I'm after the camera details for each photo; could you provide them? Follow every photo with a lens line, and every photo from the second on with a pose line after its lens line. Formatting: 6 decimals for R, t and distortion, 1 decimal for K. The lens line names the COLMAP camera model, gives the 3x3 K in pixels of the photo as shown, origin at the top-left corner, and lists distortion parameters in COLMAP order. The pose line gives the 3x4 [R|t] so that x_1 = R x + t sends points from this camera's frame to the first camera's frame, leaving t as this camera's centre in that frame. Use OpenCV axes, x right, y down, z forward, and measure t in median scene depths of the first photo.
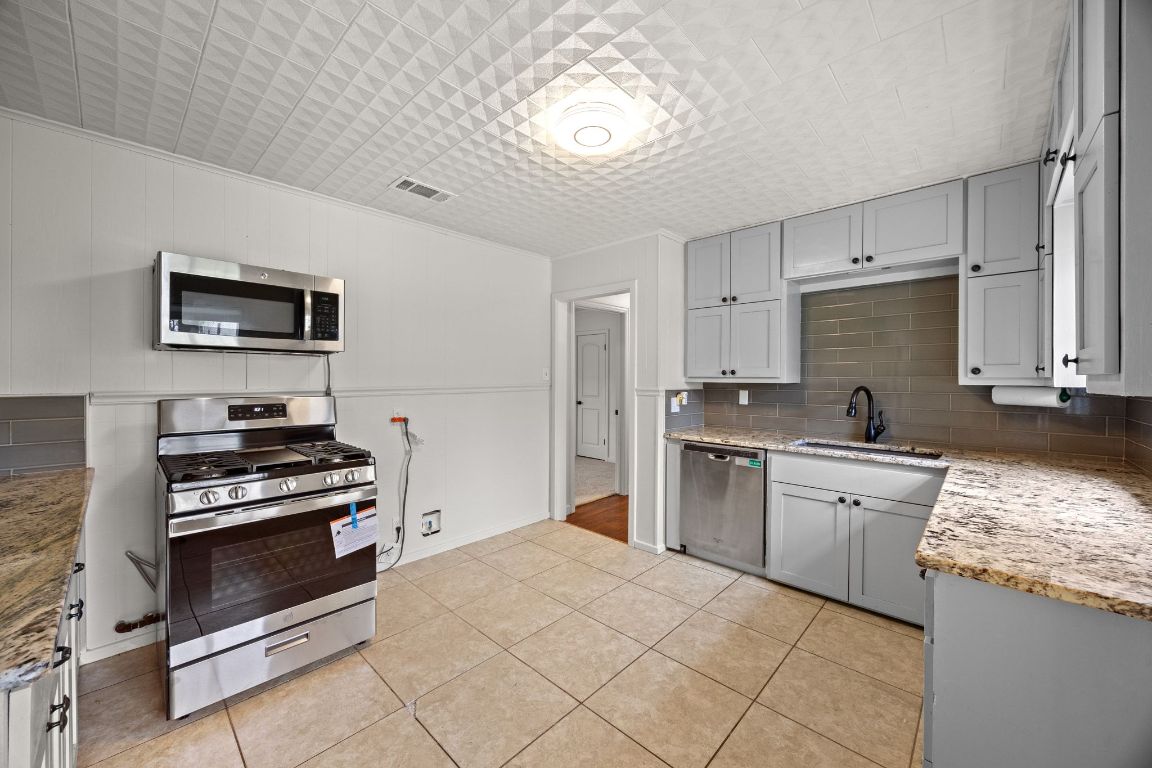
lens RADIAL K [[435.9, 0, 572.3], [0, 435.9, 382.4], [0, 0, 1]] dist [-0.004060, -0.000122]
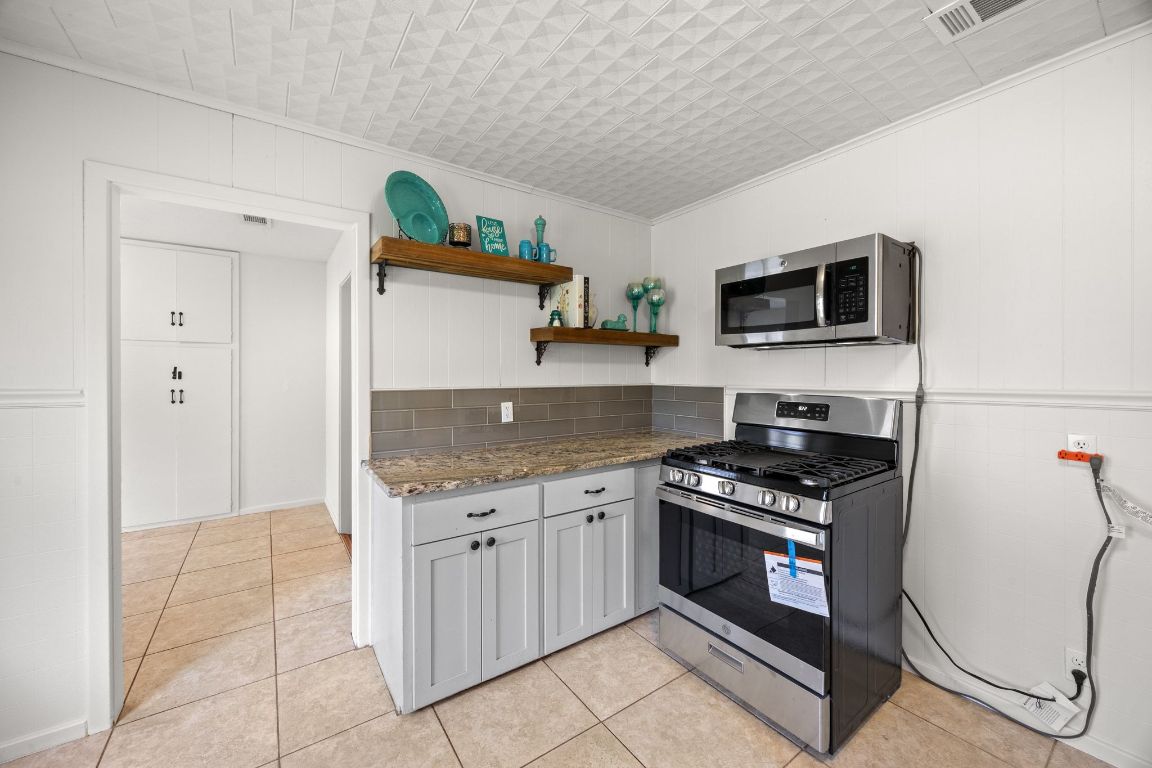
lens RADIAL K [[438.3, 0, 570.6], [0, 438.3, 376.4], [0, 0, 1]] dist [-0.001785, -0.000302]
pose [[-0.198611, 0.001323, -0.980077, 0.270099], [-0.008773, 0.999957, 0.003127, -0.003535], [0.980039, 0.009219, -0.198591, 0.684488]]
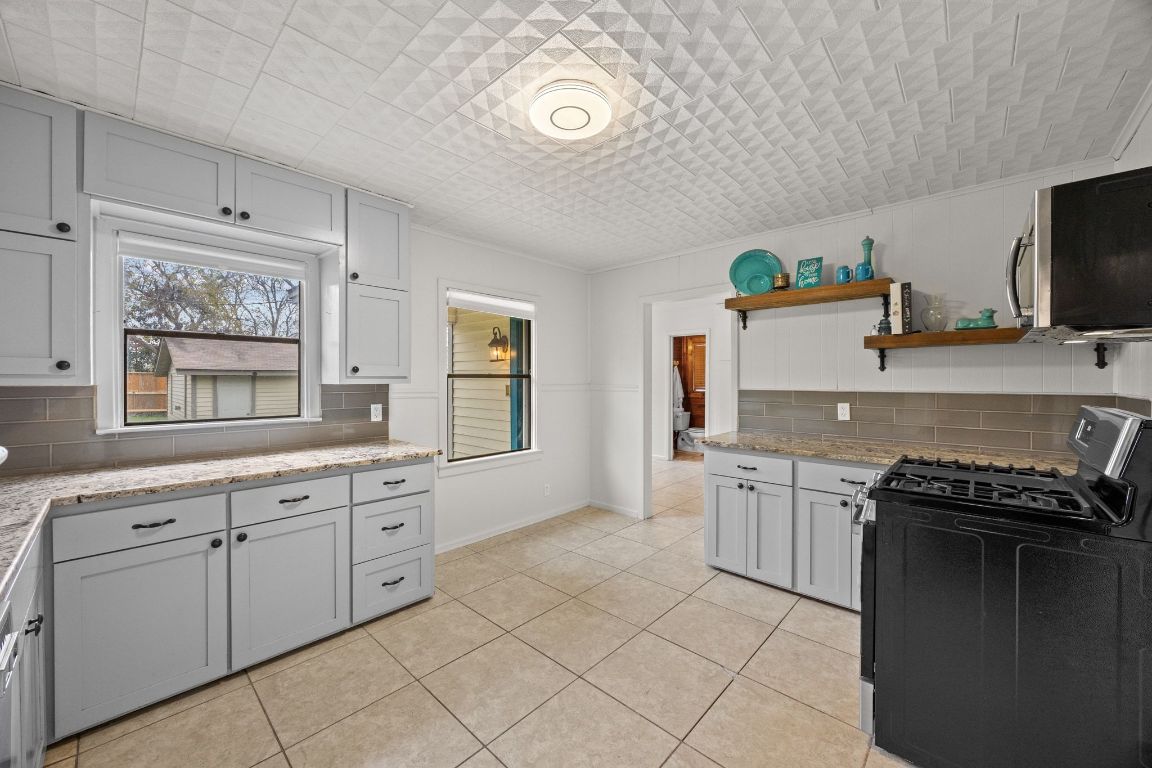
lens RADIAL K [[435.9, 0, 572.3], [0, 435.9, 382.4], [0, 0, 1]] dist [-0.004060, -0.000122]
pose [[-0.999952, -0.003573, -0.009072, 0.039331], [-0.003693, 0.999905, 0.013313, -0.009822], [0.009023, 0.013346, -0.999870, 1.579258]]
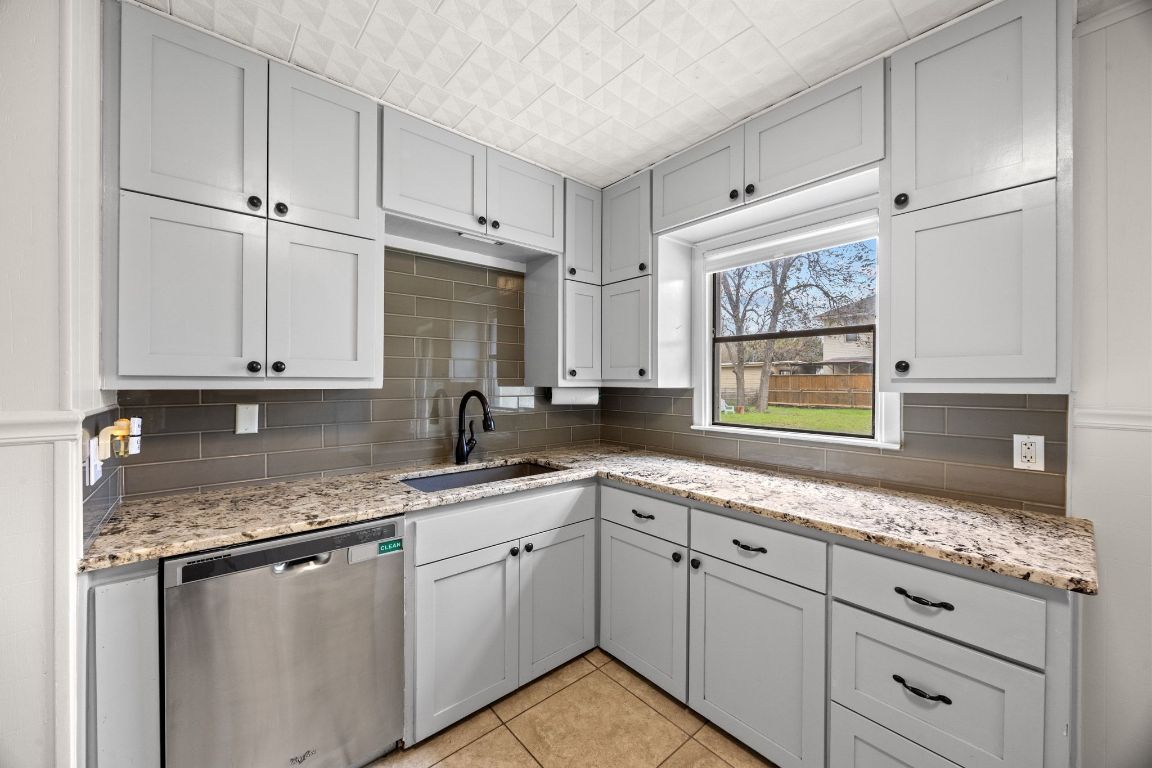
lens RADIAL K [[435.9, 0, 572.3], [0, 435.9, 382.4], [0, 0, 1]] dist [-0.004060, -0.000122]
pose [[0.100889, -0.005571, 0.994882, -0.081553], [0.006568, 0.999966, 0.004934, -0.009187], [-0.994876, 0.006037, 0.100922, 0.890334]]
